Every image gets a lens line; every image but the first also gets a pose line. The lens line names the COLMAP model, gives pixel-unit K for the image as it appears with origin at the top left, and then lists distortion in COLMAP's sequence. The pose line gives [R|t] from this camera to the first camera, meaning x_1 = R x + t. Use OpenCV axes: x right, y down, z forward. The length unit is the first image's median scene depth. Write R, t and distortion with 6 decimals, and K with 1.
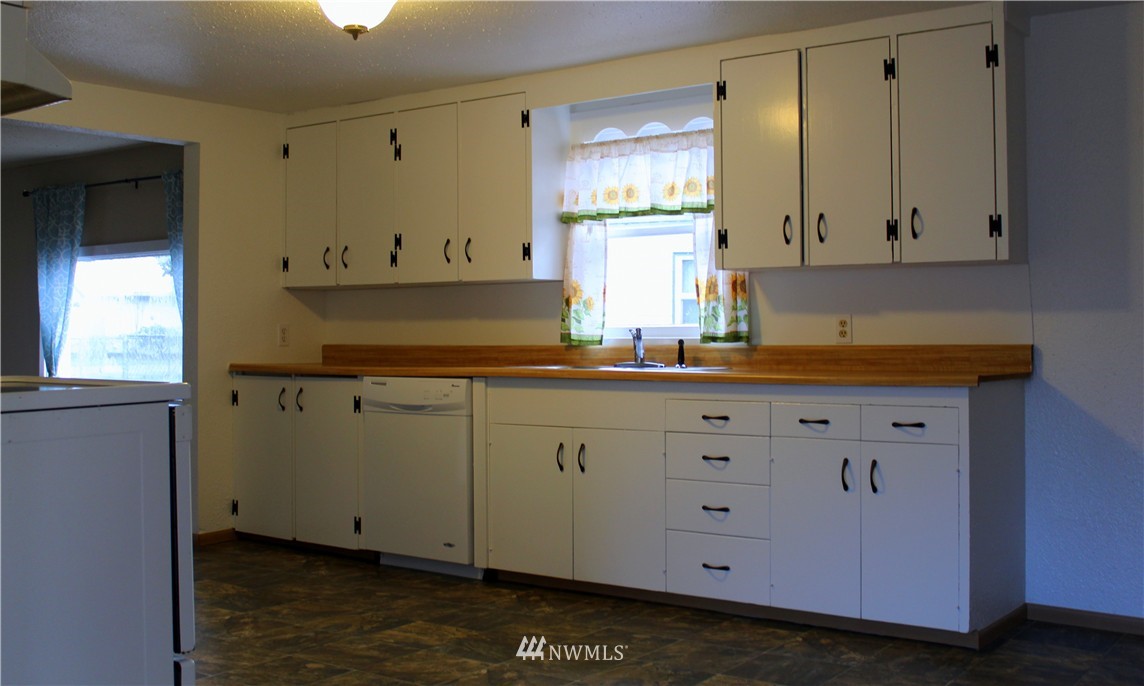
lens RADIAL K [[1200.5, 0, 571.8], [0, 1200.5, 309.7], [0, 0, 1]] dist [-0.102664, -0.000335]
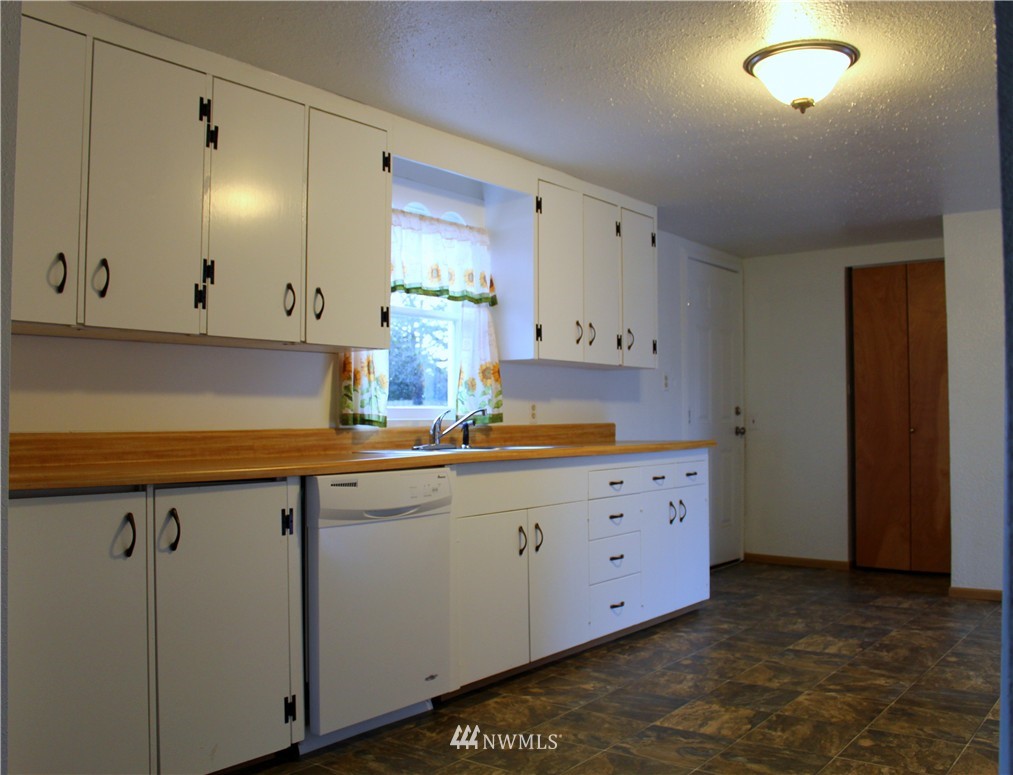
lens RADIAL K [[953.6, 0, 506.5], [0, 953.6, 387.5], [0, 0, 1]] dist [-0.117061, -0.000283]
pose [[0.033986, 0.038858, 0.998667, -0.699312], [-0.011313, 0.999195, -0.038494, 0.026150], [-0.999358, -0.009990, 0.034399, 0.884977]]
